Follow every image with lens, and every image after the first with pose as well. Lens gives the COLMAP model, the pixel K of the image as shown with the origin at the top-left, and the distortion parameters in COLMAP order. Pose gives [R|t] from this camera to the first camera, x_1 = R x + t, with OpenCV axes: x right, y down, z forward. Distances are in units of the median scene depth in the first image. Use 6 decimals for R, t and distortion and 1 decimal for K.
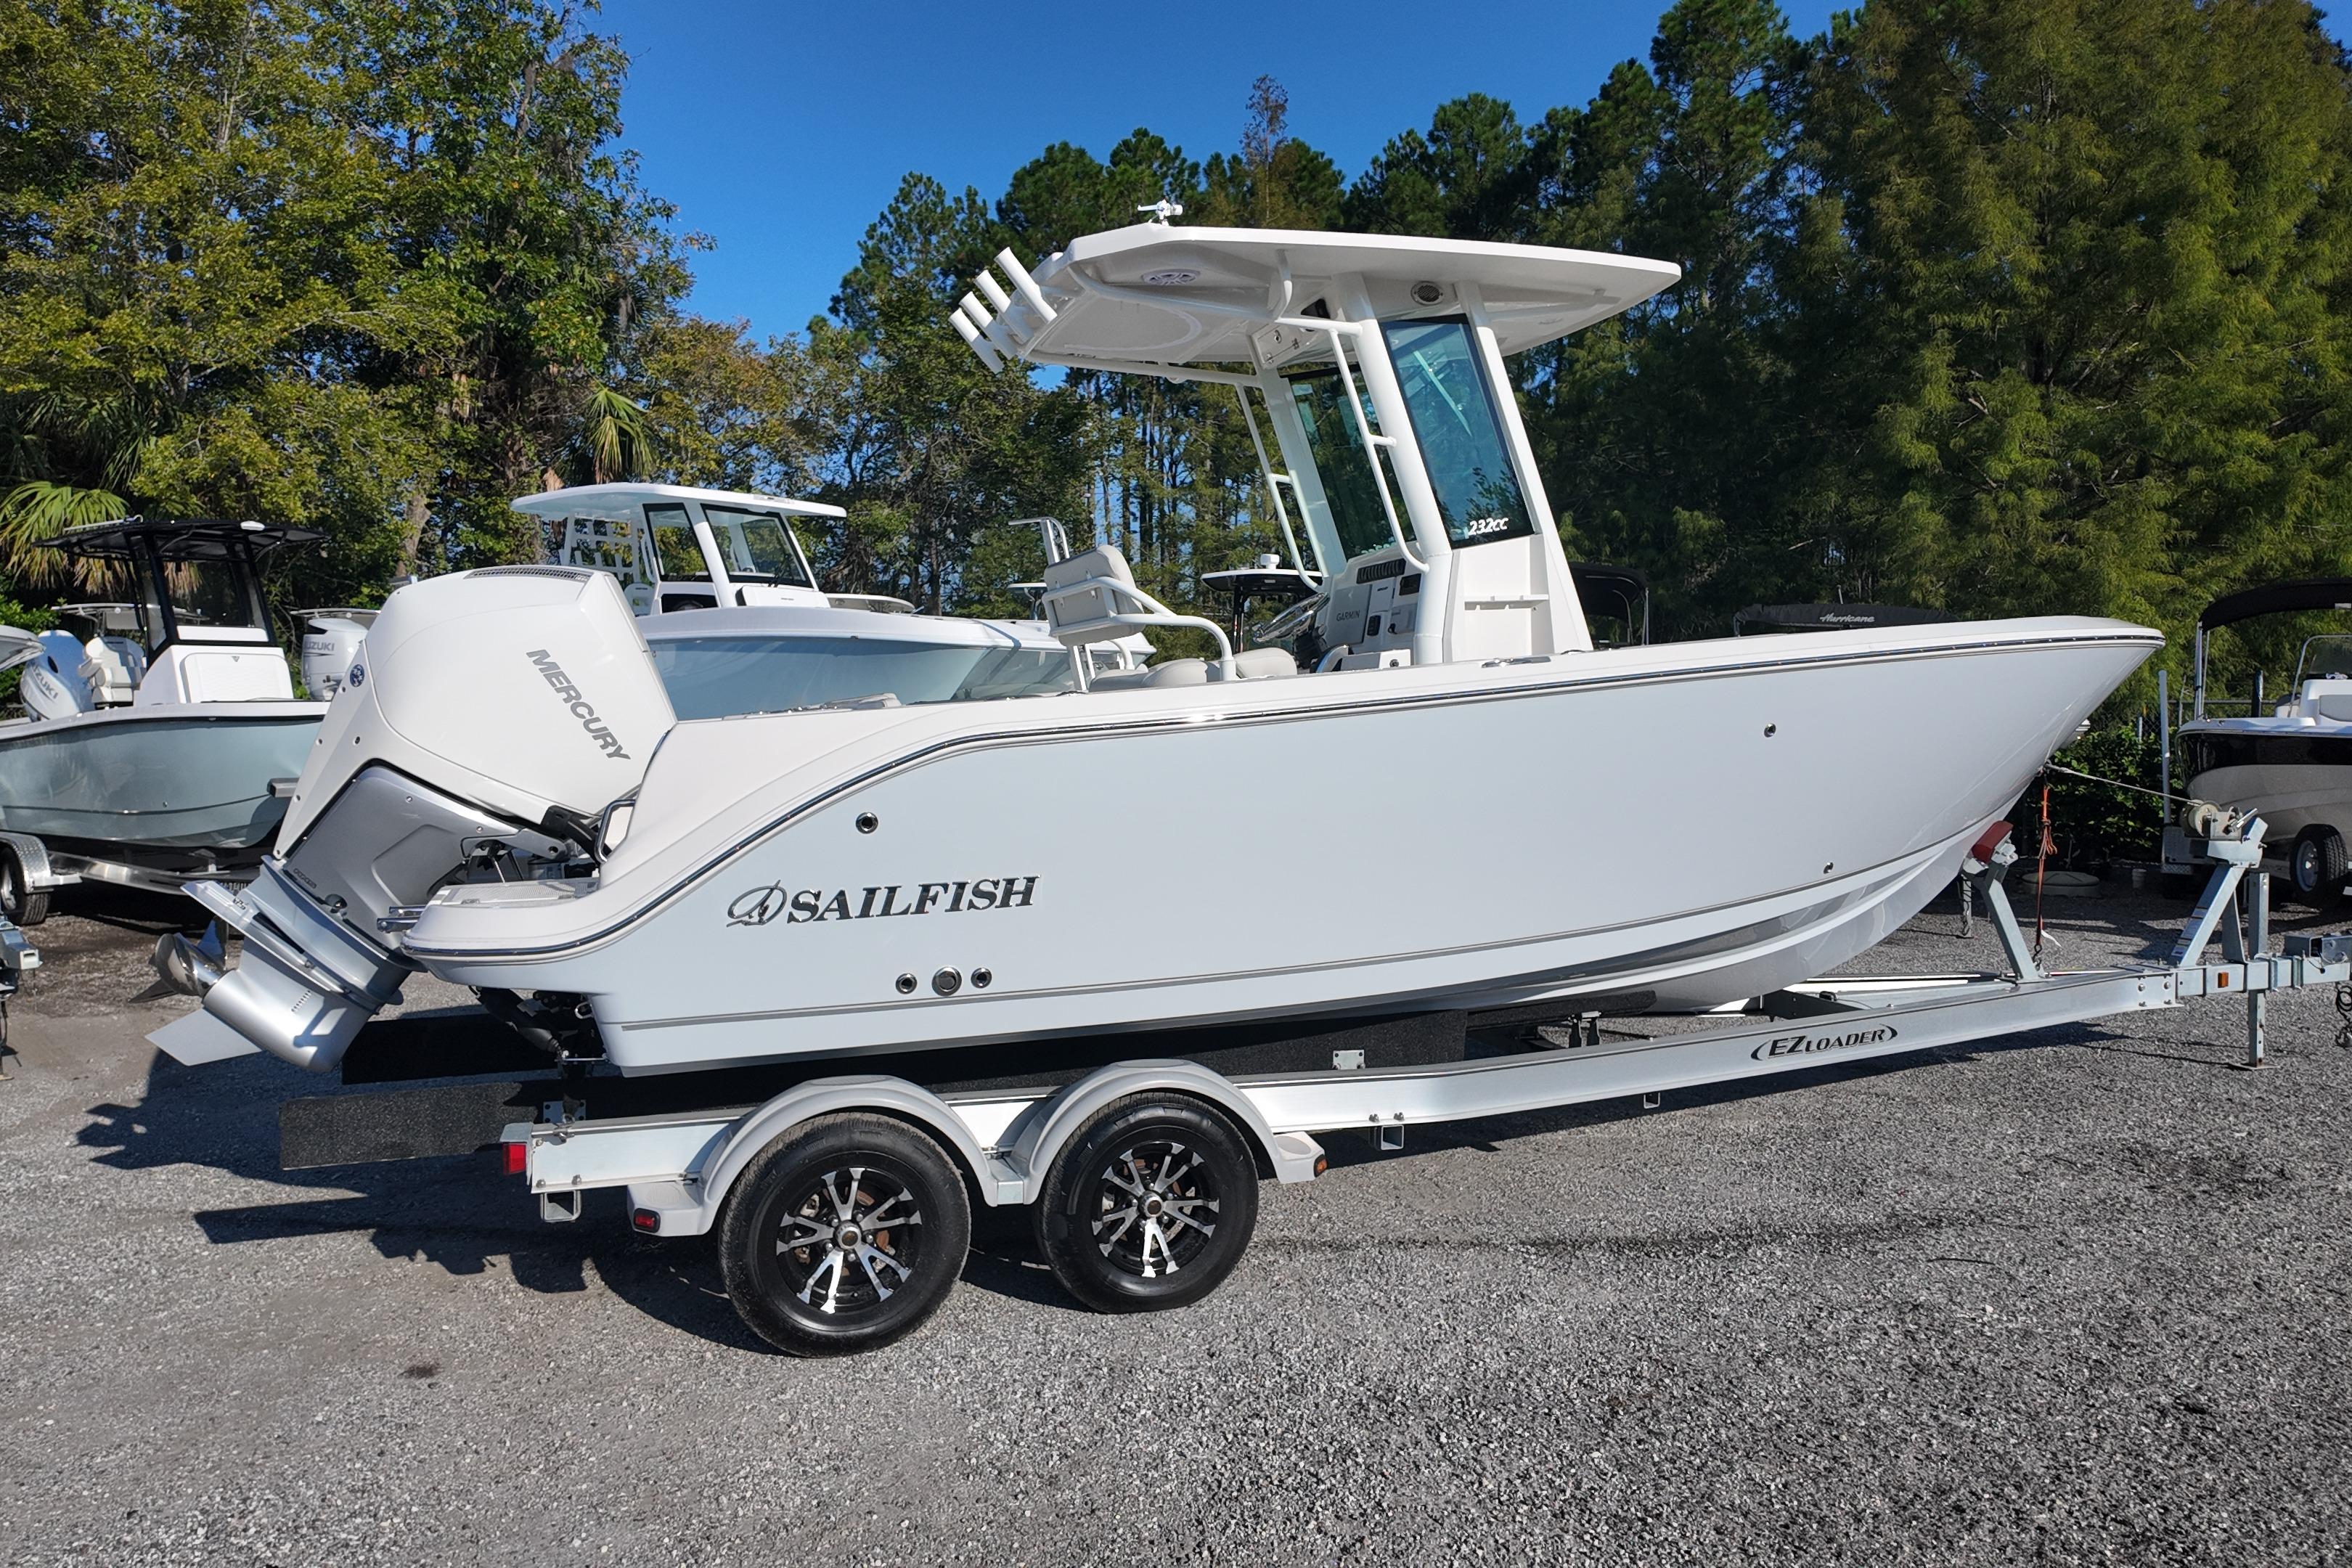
lens RADIAL K [[1636.2, 0, 1178.9], [0, 1636.2, 784.7], [0, 0, 1]] dist [0.042089, -0.046321]
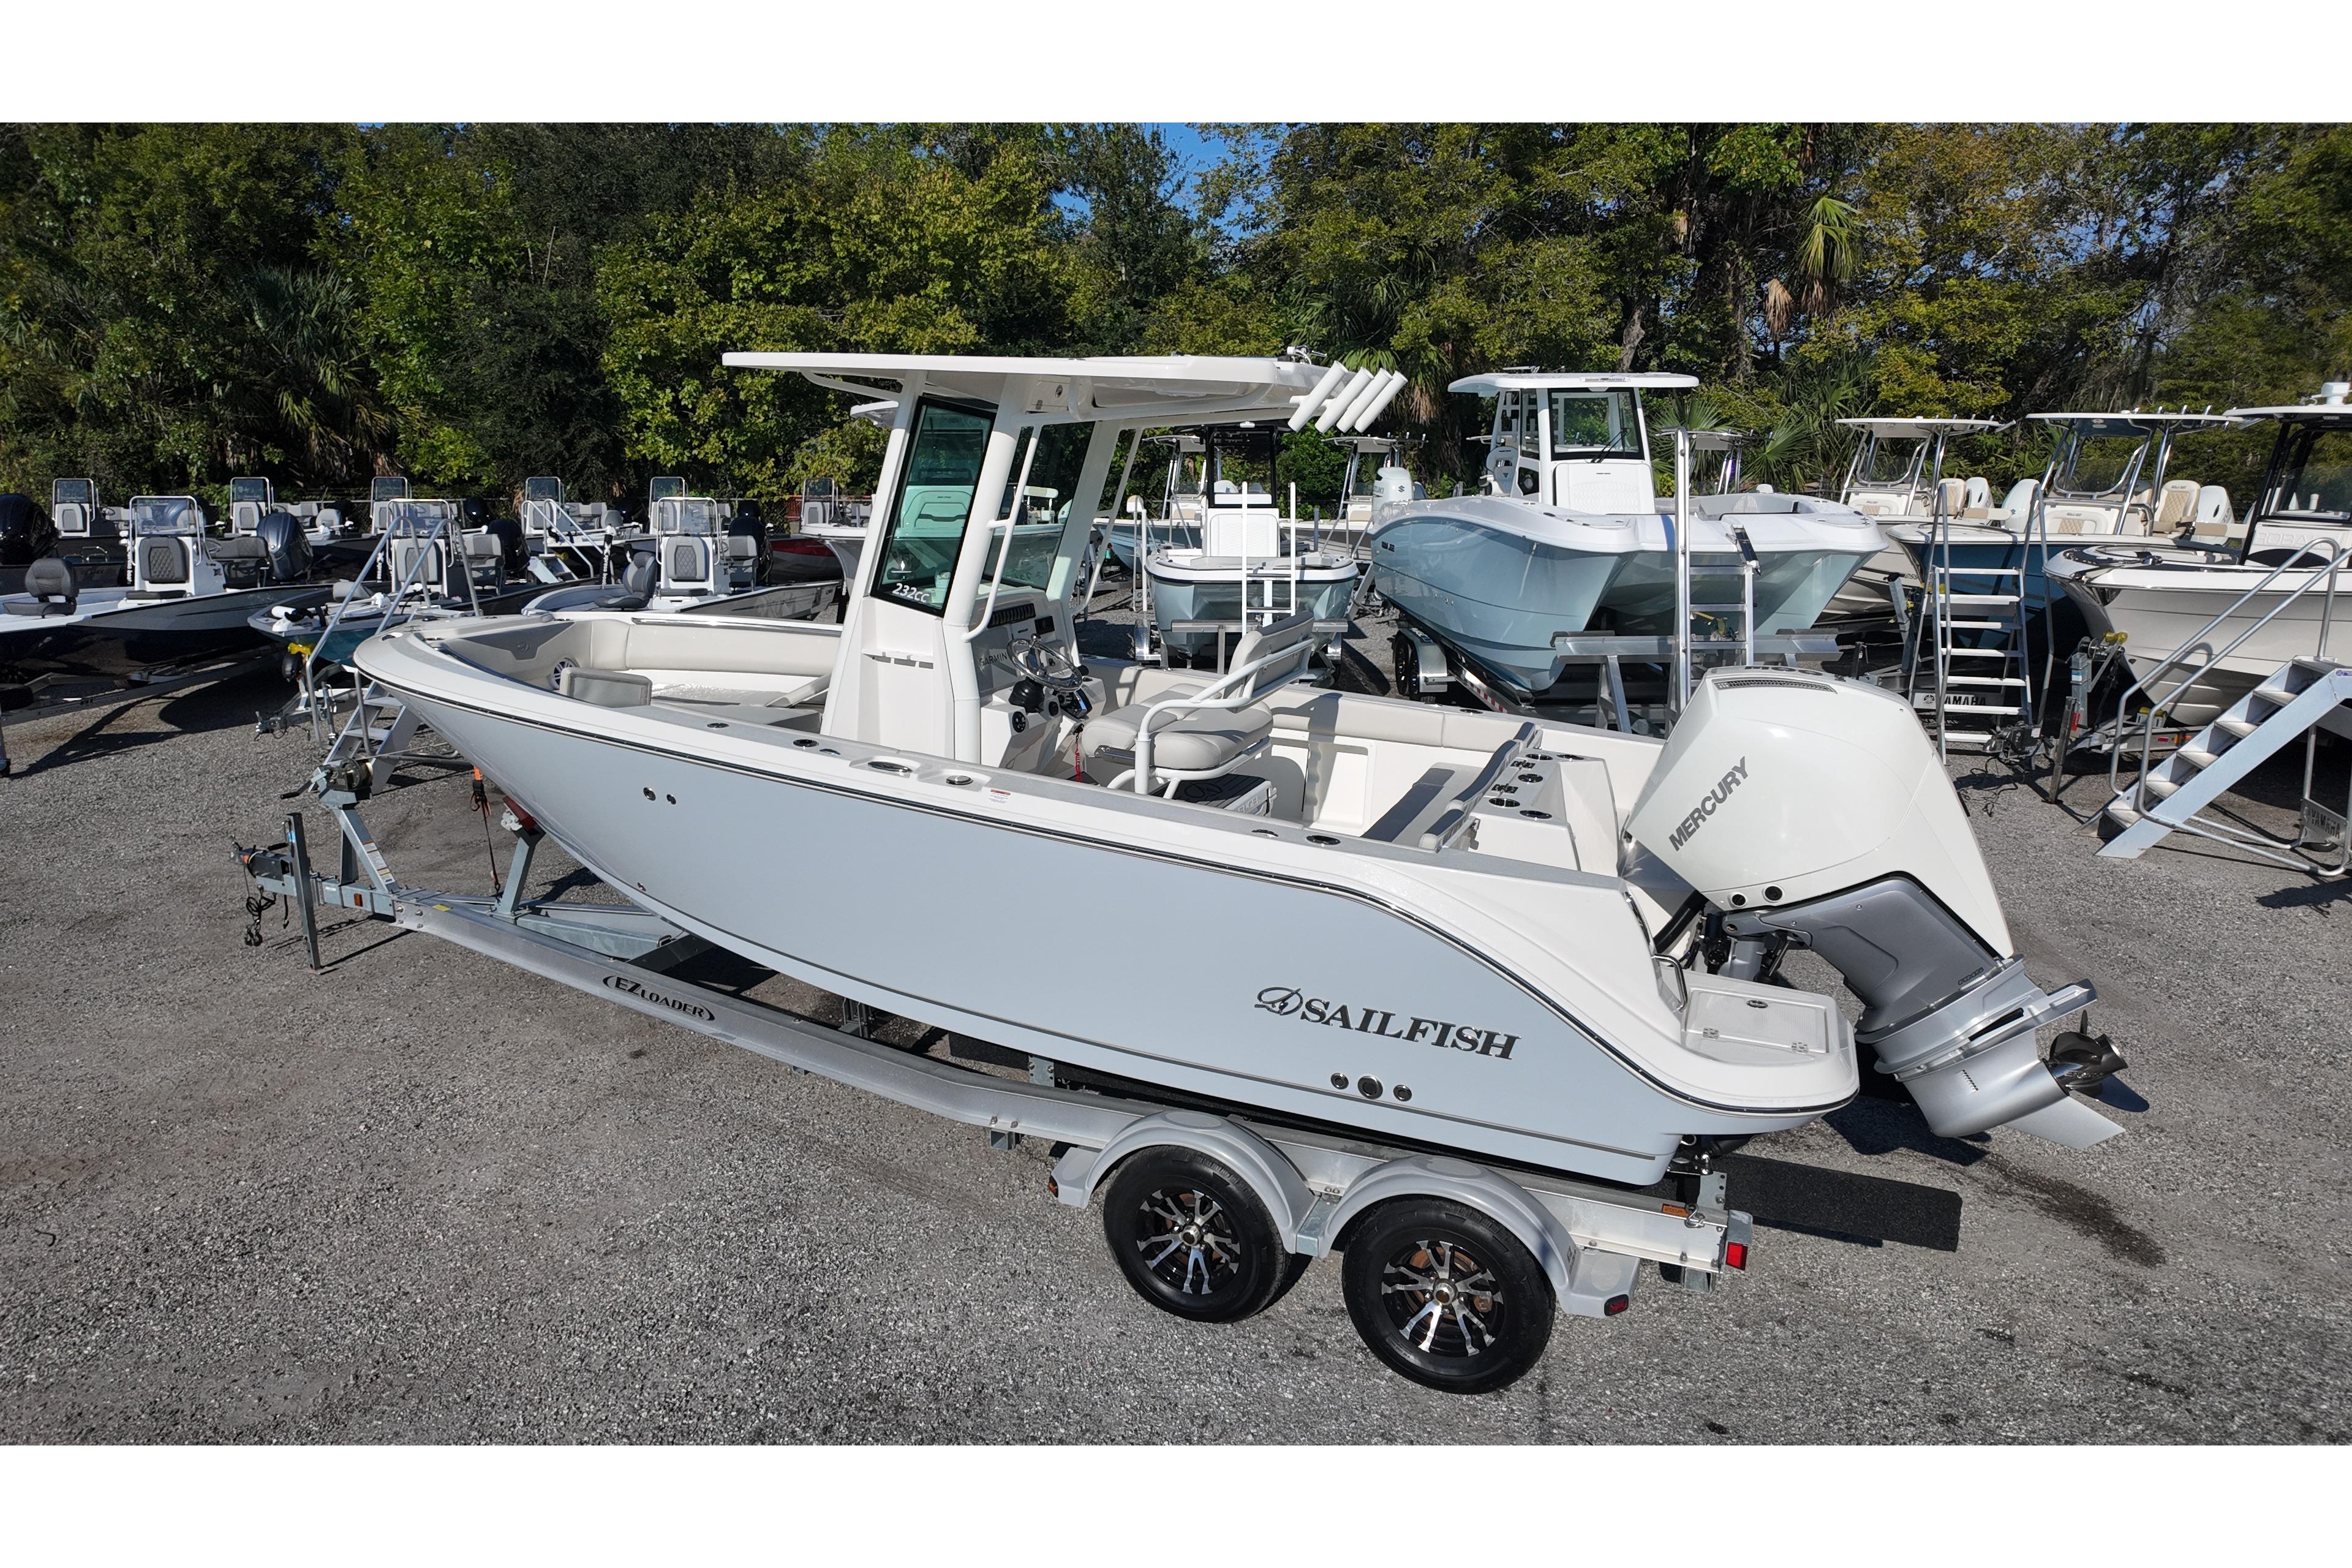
lens RADIAL K [[1386.6, 0, 1177.9], [0, 1386.6, 784.5], [0, 0, 1]] dist [0.026170, -0.021542]
pose [[0.629848, 0.189155, -0.753334, 0.338015], [-0.041327, 0.976681, 0.210682, -0.096231], [0.775618, -0.101564, 0.622977, 0.166765]]
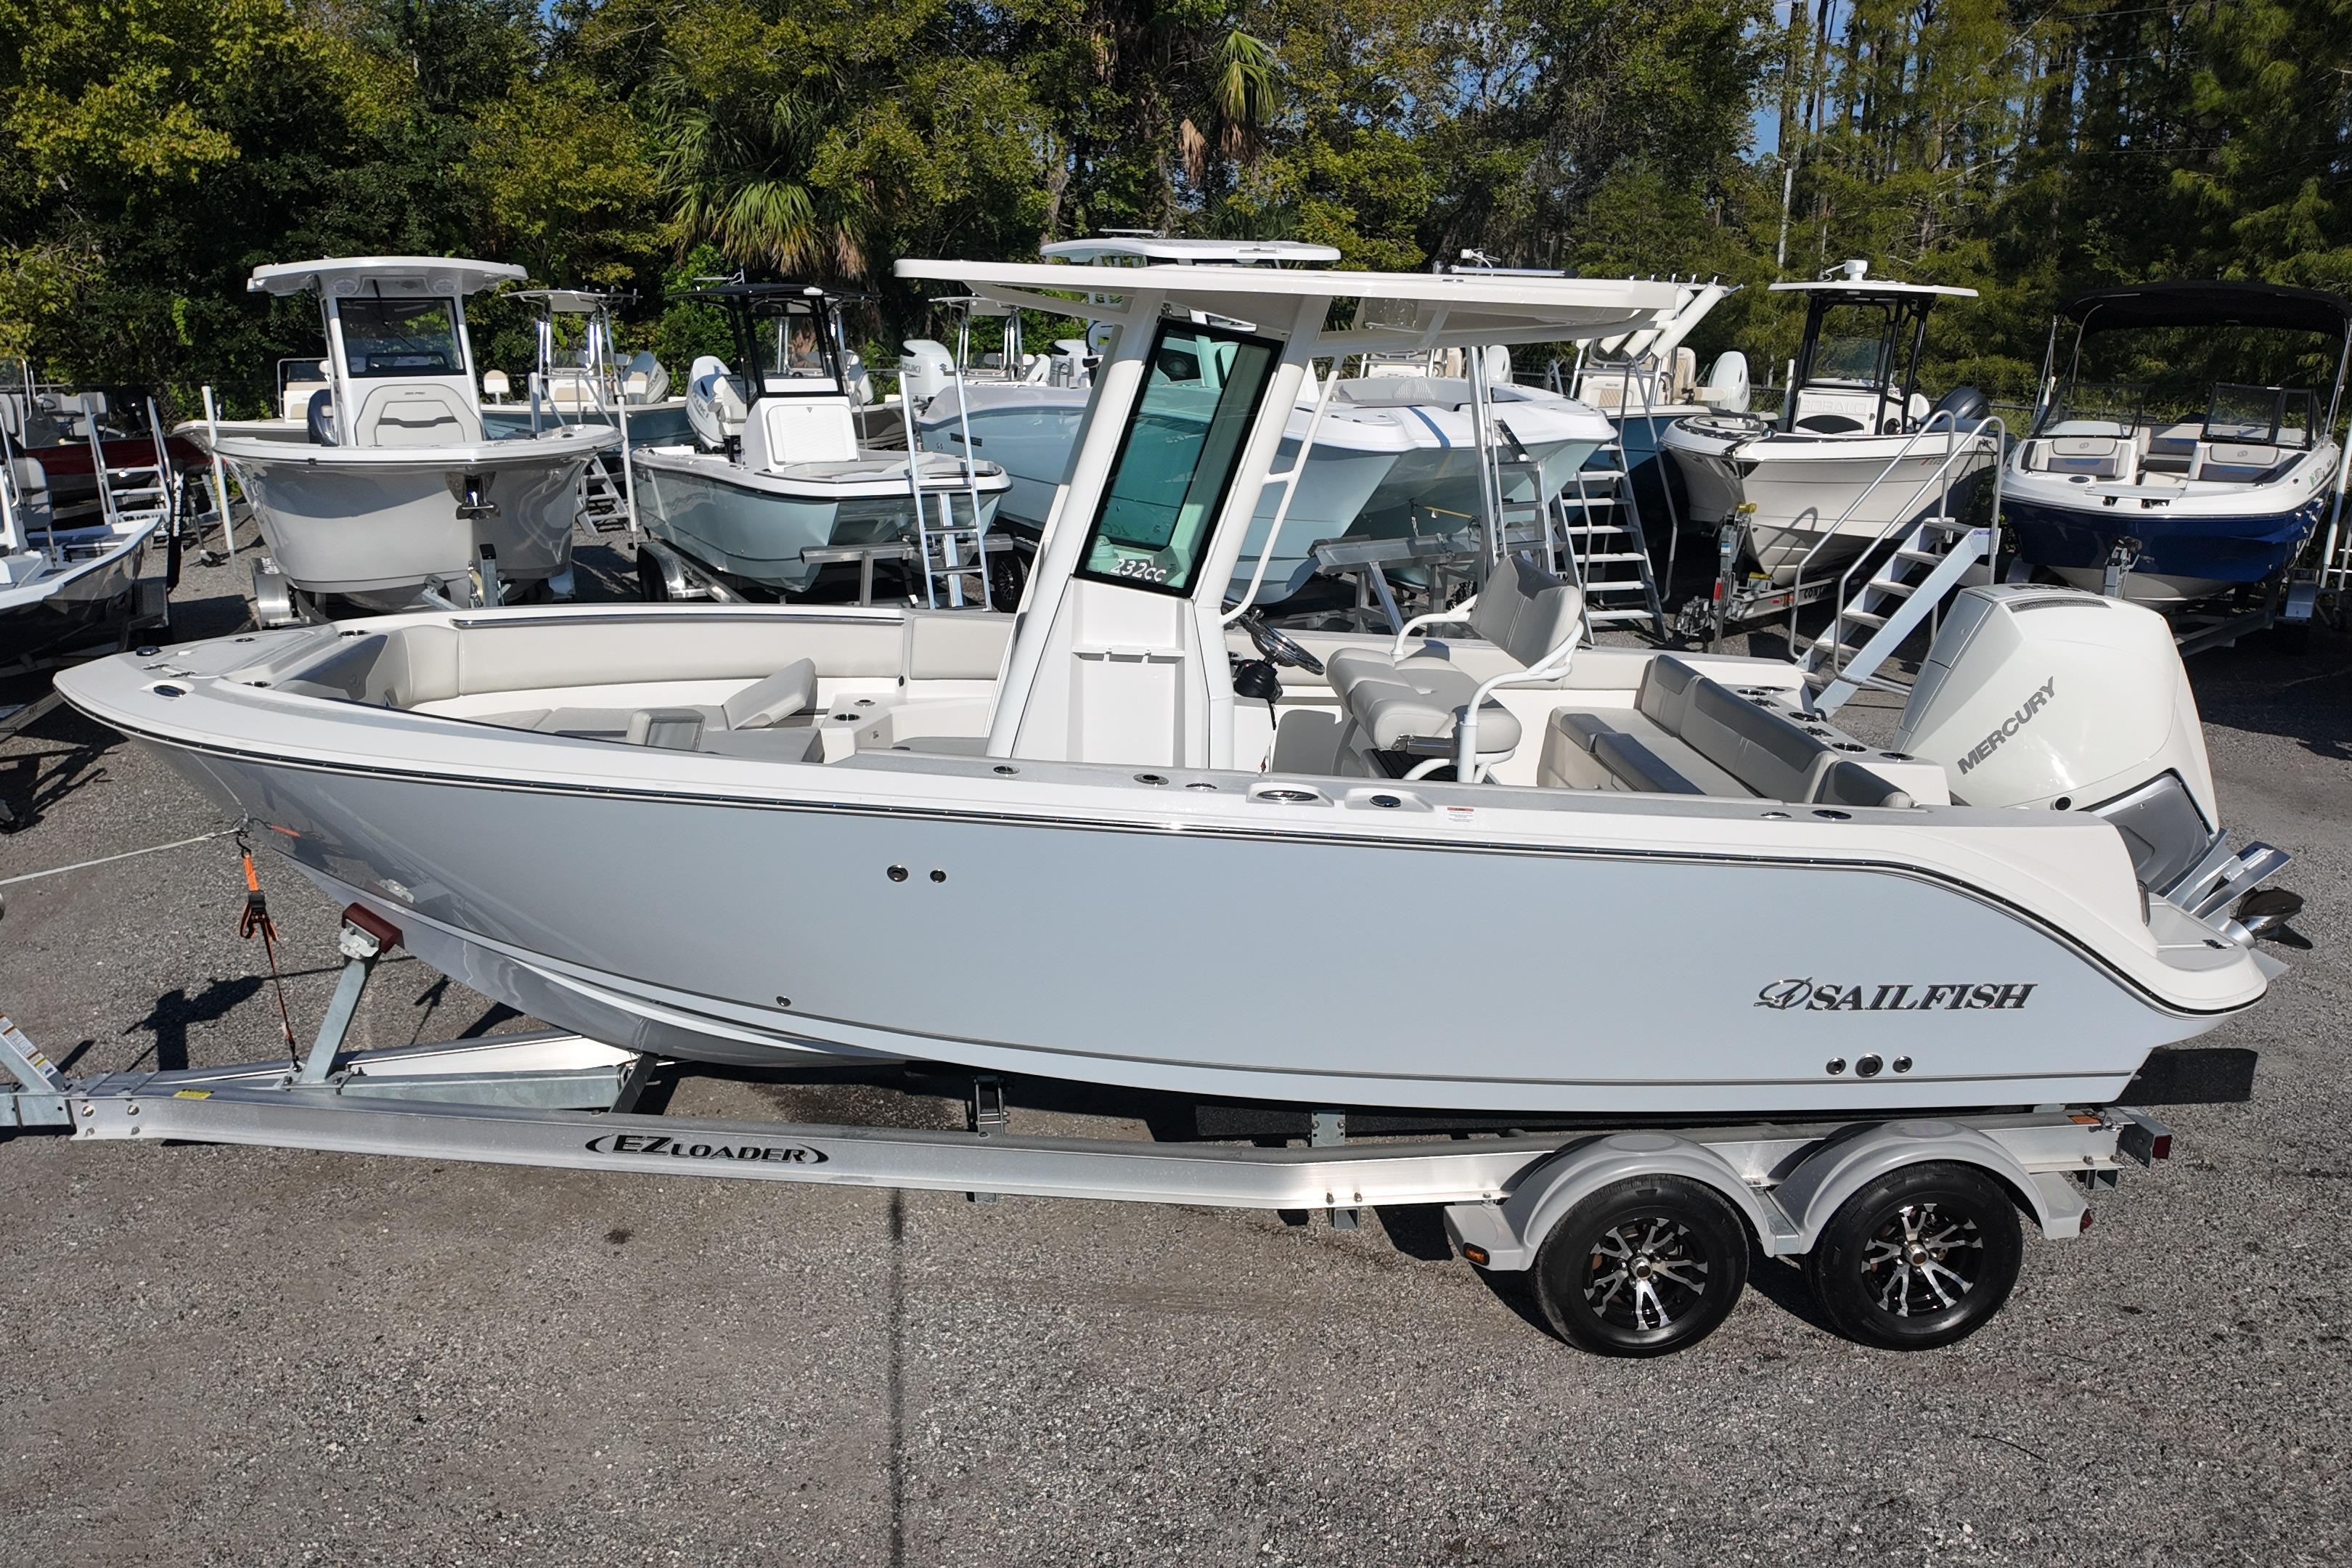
lens RADIAL K [[1636.2, 0, 1178.9], [0, 1636.2, 789.9], [0, 0, 1]] dist [0.042089, -0.046321]
pose [[0.914462, 0.123405, -0.385396, 0.134096], [-0.025575, 0.968088, 0.249300, -0.106902], [0.403862, -0.218119, 0.888436, 0.026379]]
